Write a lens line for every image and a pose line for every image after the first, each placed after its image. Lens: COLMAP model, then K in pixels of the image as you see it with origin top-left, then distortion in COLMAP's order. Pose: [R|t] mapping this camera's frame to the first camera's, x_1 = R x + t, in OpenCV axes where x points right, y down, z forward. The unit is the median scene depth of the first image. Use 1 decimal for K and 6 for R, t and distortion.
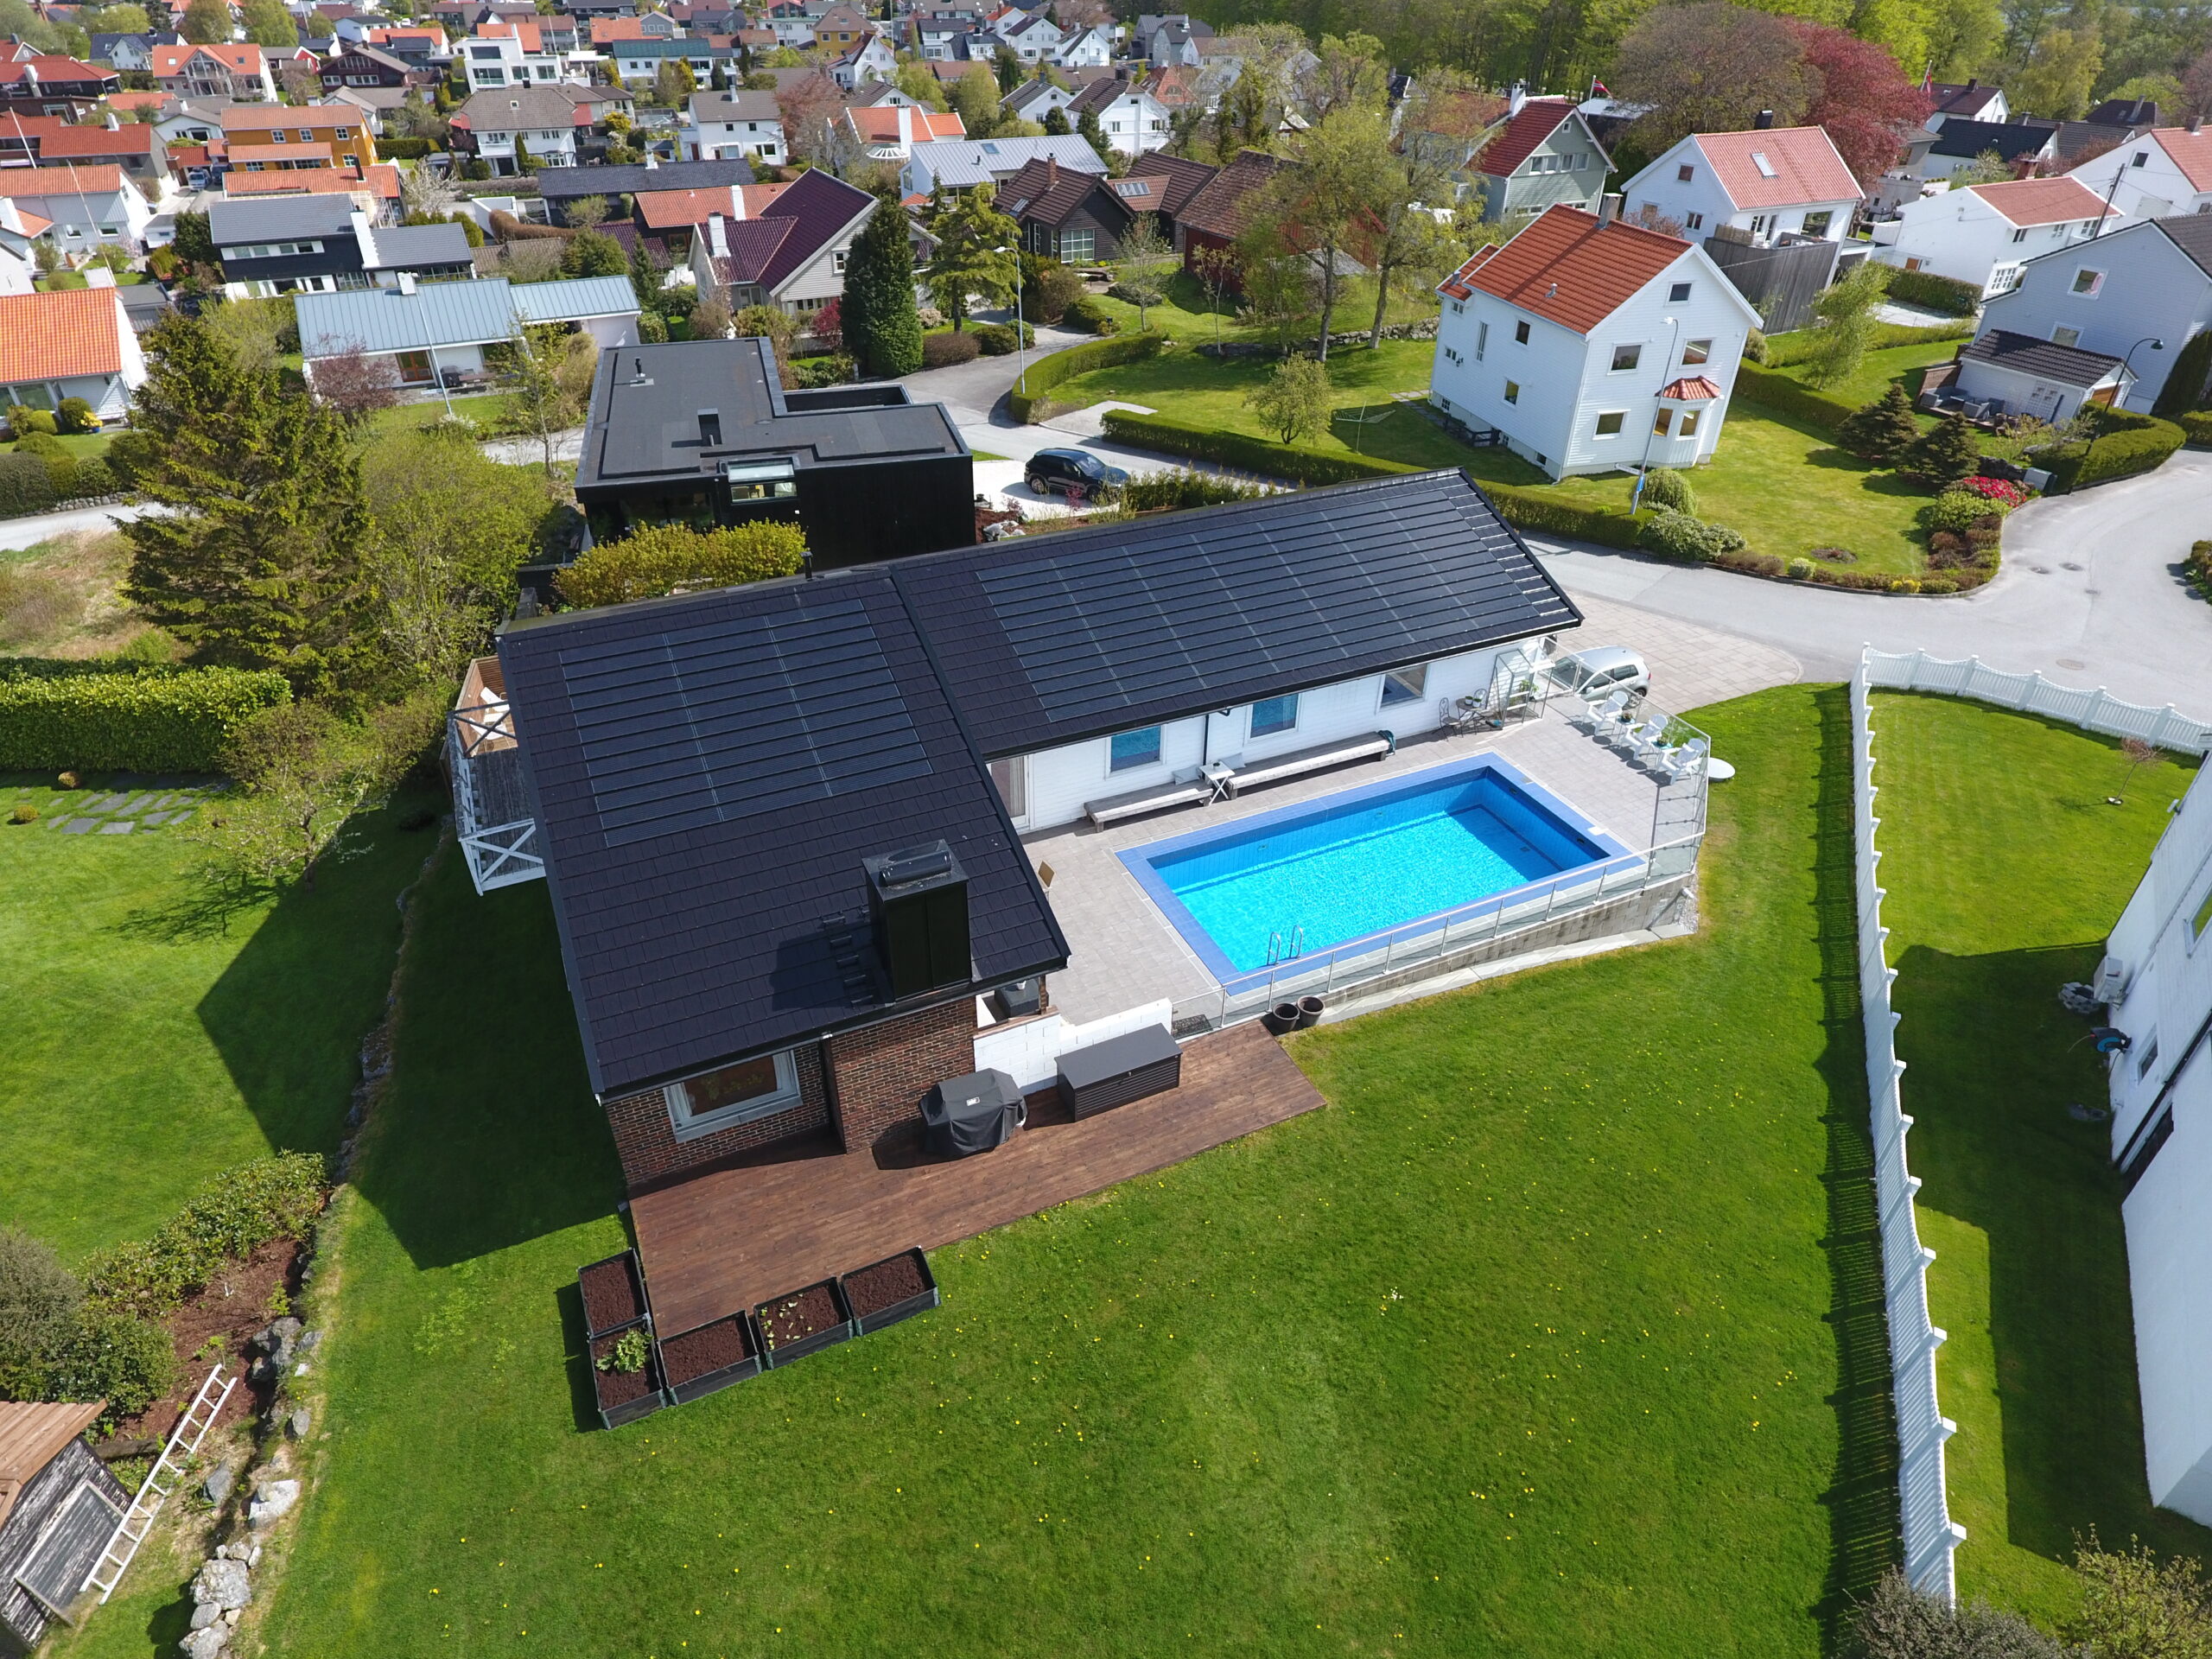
lens RADIAL K [[1293.7, 0, 1077.8], [0, 1293.7, 802.7], [0, 0, 1]] dist [-0.006940, 0.001033]
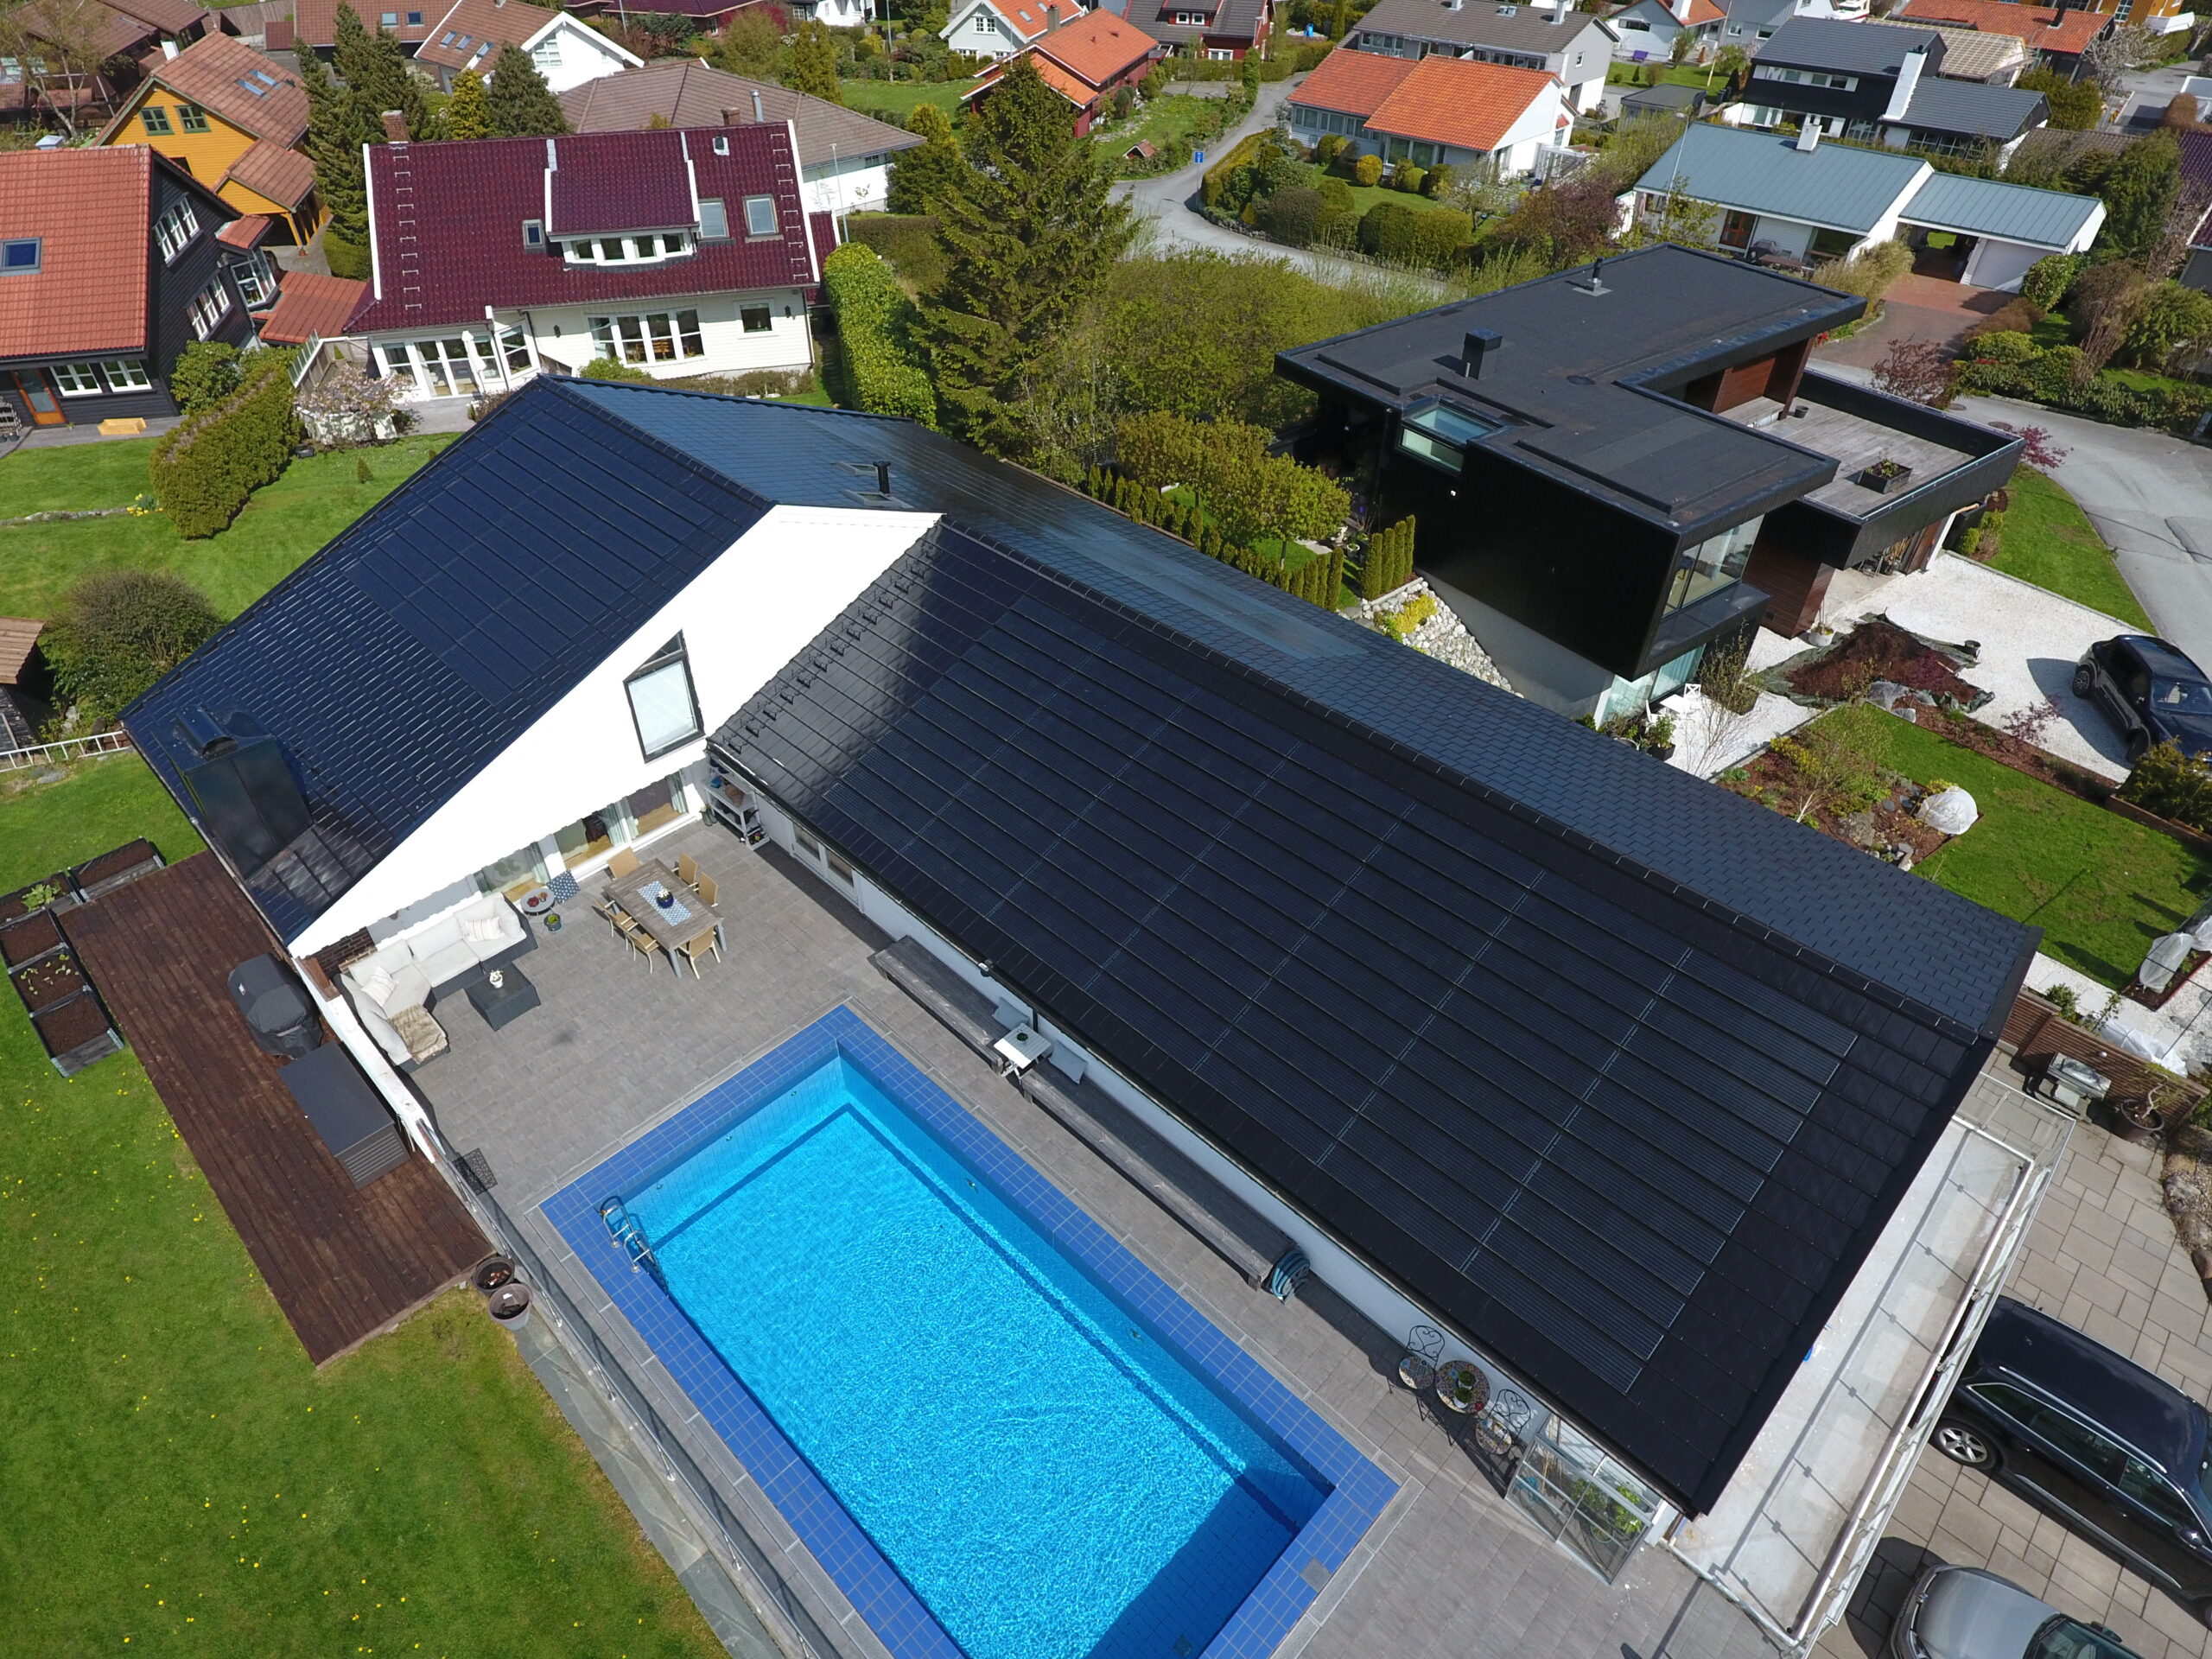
lens RADIAL K [[1293.7, 0, 1077.8], [0, 1293.7, 802.7], [0, 0, 1]] dist [-0.006940, 0.001033]
pose [[0.356775, 0.592703, -0.722091, 0.352548], [-0.515124, 0.769645, 0.377220, -0.258695], [0.779332, 0.237384, 0.579905, 0.441937]]
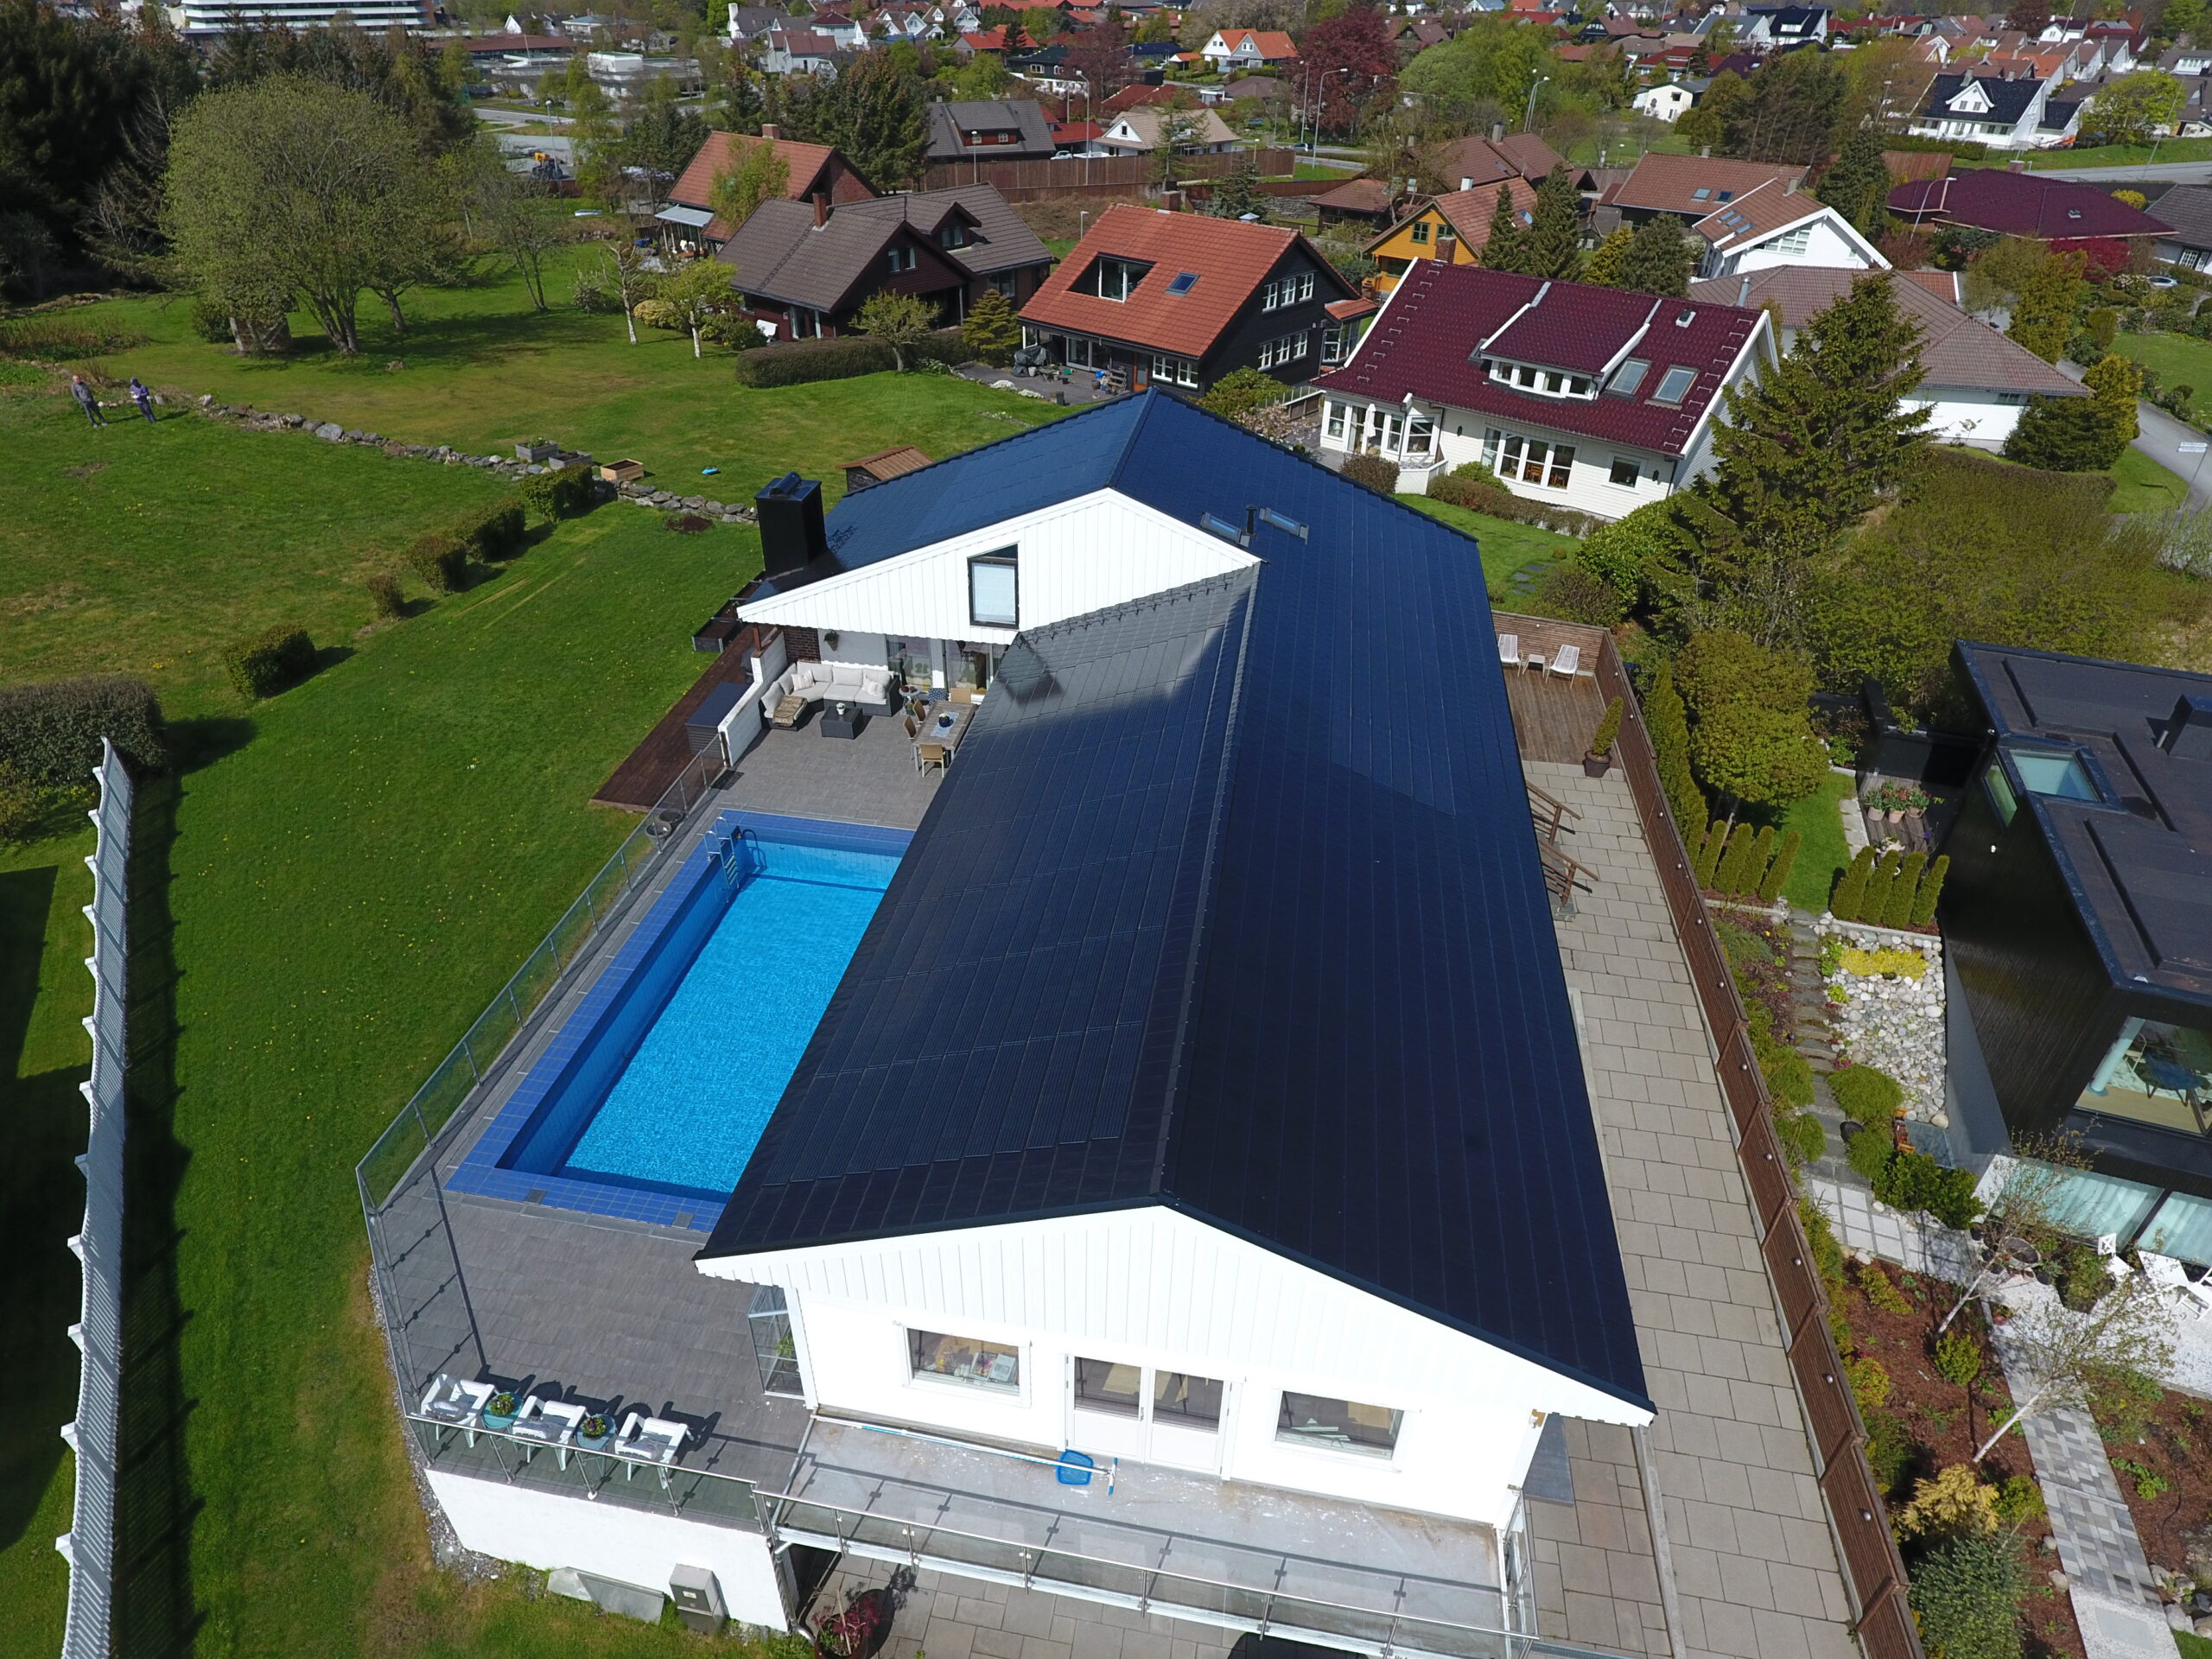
lens RADIAL K [[1293.7, 0, 1077.8], [0, 1293.7, 802.7], [0, 0, 1]] dist [-0.006940, 0.001033]
pose [[-0.565356, 0.447998, -0.692582, 0.417818], [-0.461556, 0.524069, 0.715764, -0.465233], [0.683622, 0.724327, -0.089509, 0.754324]]
